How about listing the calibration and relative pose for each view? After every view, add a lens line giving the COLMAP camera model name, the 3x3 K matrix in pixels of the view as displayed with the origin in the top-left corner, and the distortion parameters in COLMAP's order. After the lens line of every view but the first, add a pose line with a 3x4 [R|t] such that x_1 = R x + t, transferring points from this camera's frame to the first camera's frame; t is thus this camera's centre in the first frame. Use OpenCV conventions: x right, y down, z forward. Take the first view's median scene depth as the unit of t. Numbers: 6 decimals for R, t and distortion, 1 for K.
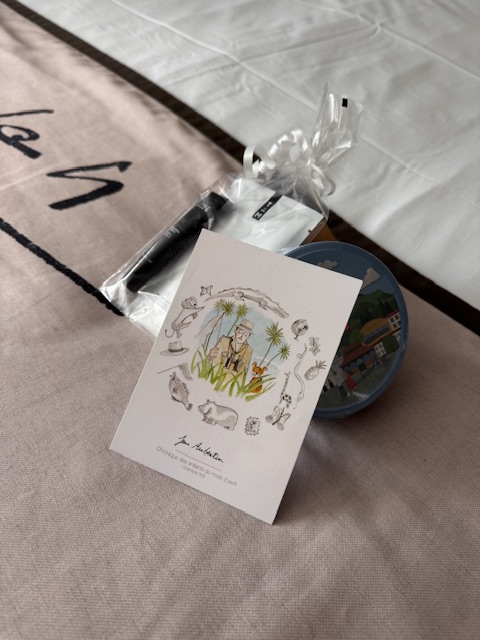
lens RADIAL K [[454.9, 0, 239.6], [0, 454.9, 321.8], [0, 0, 1]] dist [0.029104, -0.050062]
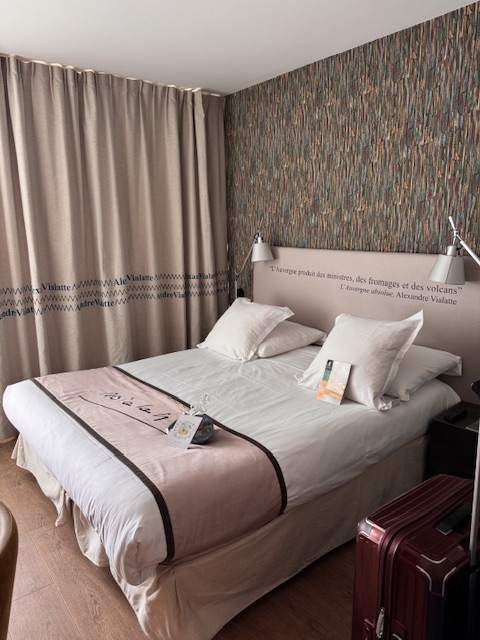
lens RADIAL K [[454.9, 0, 239.7], [0, 454.9, 319.8], [0, 0, 1]] dist [0.029104, -0.050062]
pose [[0.996117, -0.071005, -0.052049, 0.724727], [0.023729, 0.785864, -0.617944, 1.687096], [0.084781, 0.614309, 0.784497, -2.973859]]
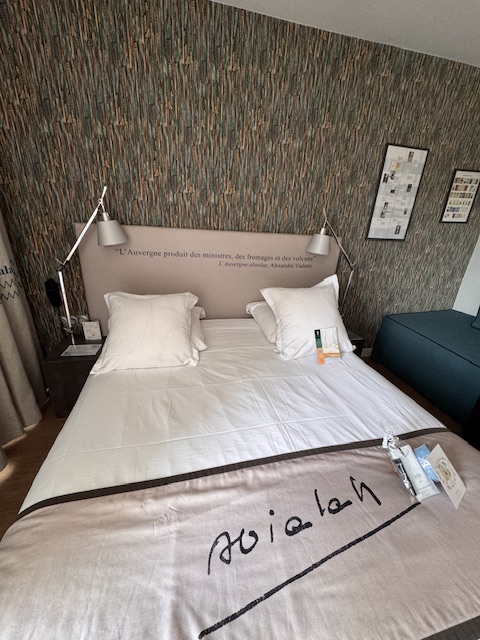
lens RADIAL K [[255.5, 0, 241.8], [0, 255.5, 317.8], [0, 0, 1]] dist [-0.002539, -0.000090]
pose [[0.456997, -0.368982, 0.809324, -1.551195], [0.665521, 0.745515, -0.035906, -1.525413], [-0.590115, 0.555031, 0.586264, -0.286917]]
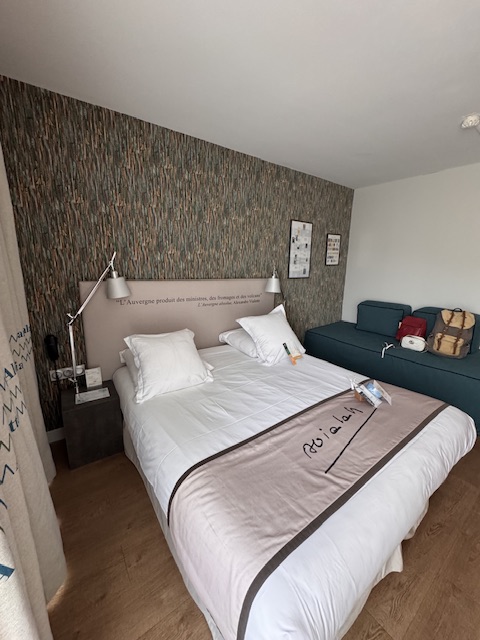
lens RADIAL K [[255.5, 0, 241.8], [0, 255.5, 316.5], [0, 0, 1]] dist [-0.002539, -0.000090]
pose [[0.074649, -0.267234, 0.960736, -3.031487], [0.754399, 0.645196, 0.120848, -2.345383], [-0.652158, 0.715757, 0.249764, 0.130387]]
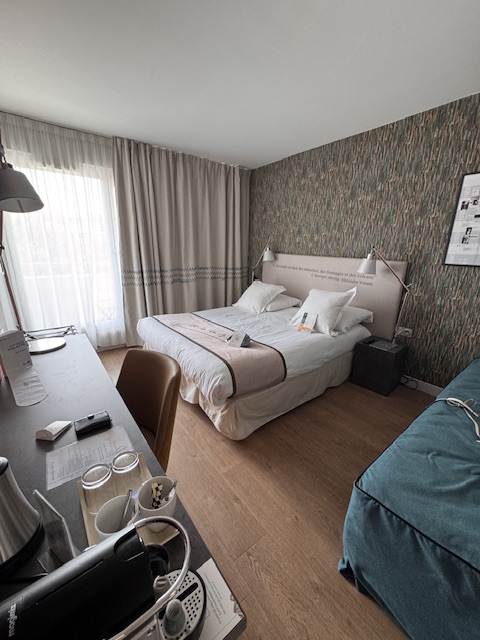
lens RADIAL K [[255.5, 0, 243.1], [0, 255.5, 316.9], [0, 0, 1]] dist [-0.002539, -0.000090]
pose [[0.998055, -0.032155, -0.053405, 0.364404], [-0.003713, 0.824511, -0.565834, 2.145388], [0.062227, 0.564931, 0.822788, -3.186781]]
